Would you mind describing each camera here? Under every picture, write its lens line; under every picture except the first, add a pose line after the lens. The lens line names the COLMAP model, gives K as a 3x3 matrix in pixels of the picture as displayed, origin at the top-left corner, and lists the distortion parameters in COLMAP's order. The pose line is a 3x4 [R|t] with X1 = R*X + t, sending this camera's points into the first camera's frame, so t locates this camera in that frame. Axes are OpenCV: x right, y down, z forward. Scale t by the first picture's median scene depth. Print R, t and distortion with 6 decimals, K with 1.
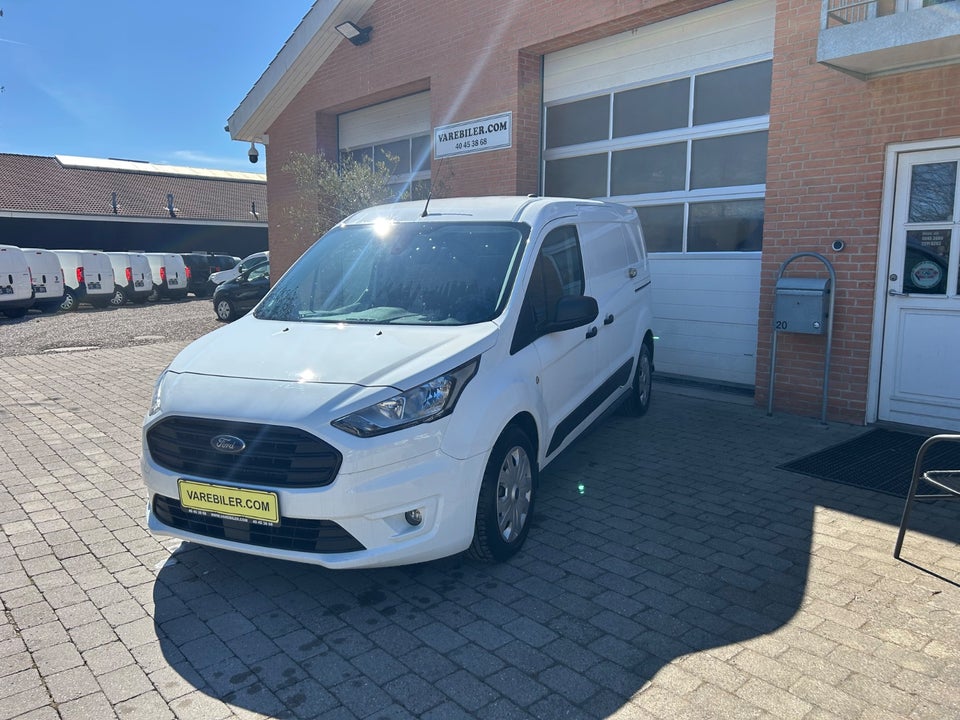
lens RADIAL K [[718.1, 0, 480.5], [0, 718.1, 356.3], [0, 0, 1]] dist [0.058249, -0.065171]
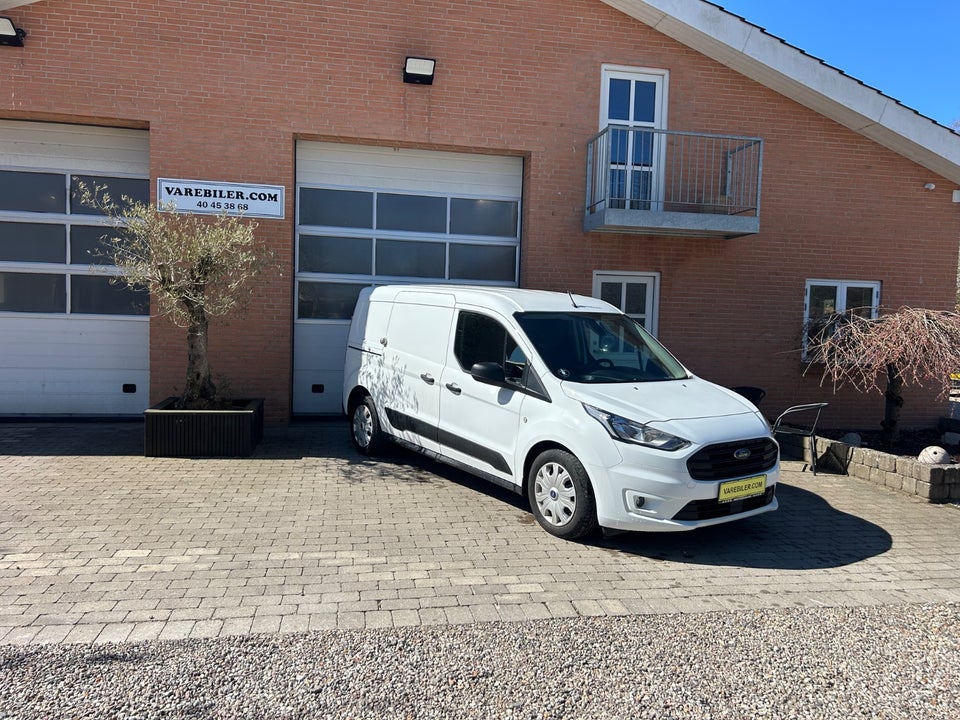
lens RADIAL K [[717.4, 0, 480.0], [0, 717.4, 360.0], [0, 0, 1]] dist [0.057668, -0.063451]
pose [[0.512972, -0.033944, 0.857734, -1.513775], [0.084798, 0.996334, -0.011285, -0.094571], [-0.854207, 0.078523, 0.513970, 0.455709]]
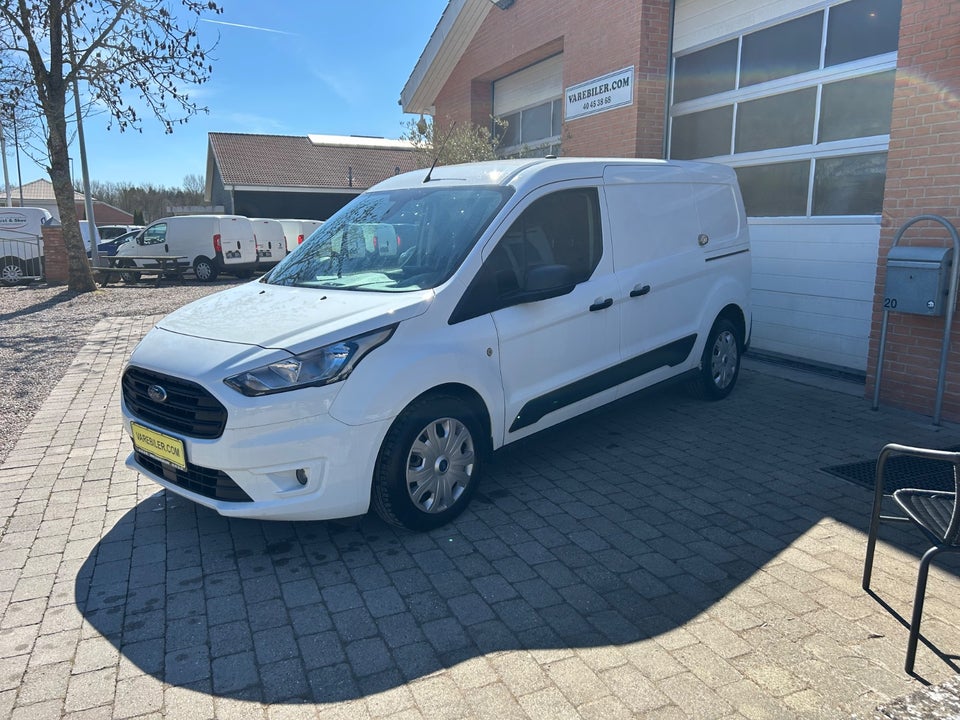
lens RADIAL K [[717.7, 0, 471.9], [0, 717.7, 354.9], [0, 0, 1]] dist [0.055349, -0.058968]
pose [[0.947831, 0.052861, -0.314360, 0.325428], [-0.039384, 0.998018, 0.049075, -0.008026], [0.316331, -0.034134, 0.948035, 0.072847]]
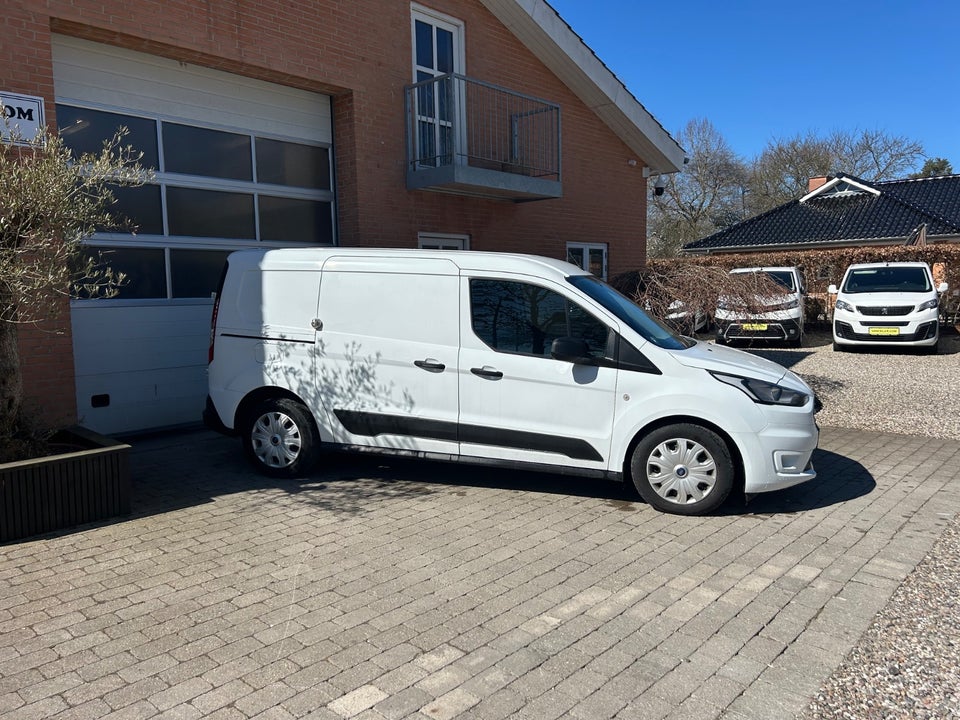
lens RADIAL K [[718.1, 0, 480.5], [0, 718.1, 356.3], [0, 0, 1]] dist [0.058249, -0.065171]
pose [[-0.113862, -0.092545, 0.989177, -1.483217], [0.146521, 0.983200, 0.108851, -0.225153], [-0.982633, 0.157329, -0.098390, 1.428173]]
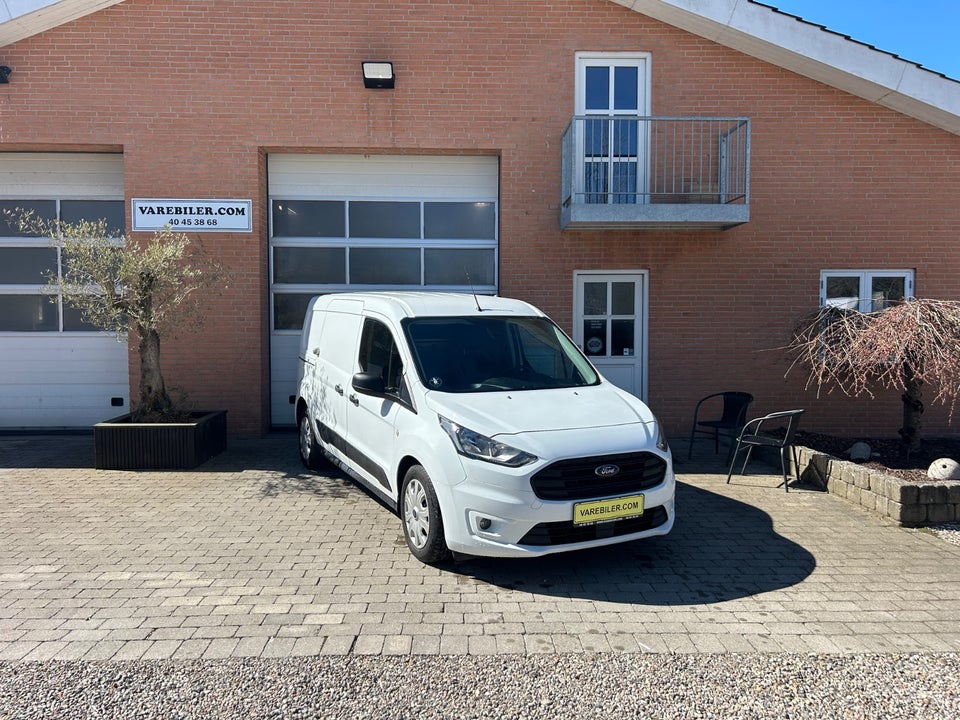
lens RADIAL K [[717.7, 0, 471.9], [0, 717.7, 354.9], [0, 0, 1]] dist [0.055349, -0.058968]
pose [[0.641180, -0.033100, 0.766677, -1.197858], [0.101814, 0.993906, -0.042237, -0.060036], [-0.760607, 0.105140, 0.640643, 0.164366]]
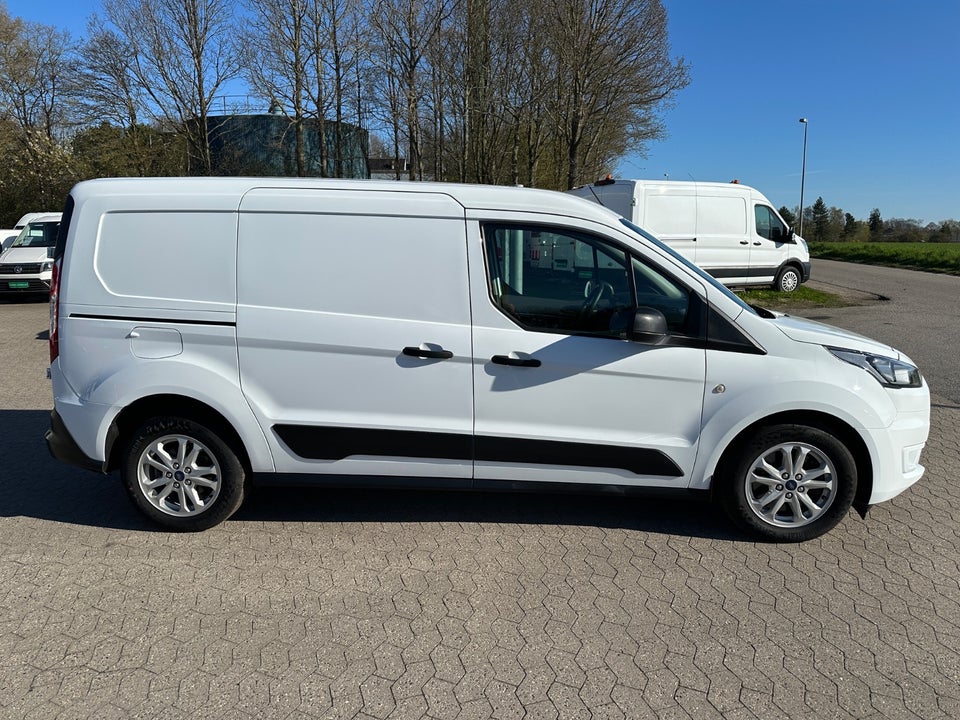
lens RADIAL K [[718.1, 0, 480.5], [0, 718.1, 356.3], [0, 0, 1]] dist [0.058249, -0.065171]
pose [[-0.364378, -0.158156, 0.917723, -1.015177], [0.143126, 0.964254, 0.223002, -0.263143], [-0.920187, 0.212607, -0.328716, 1.622575]]
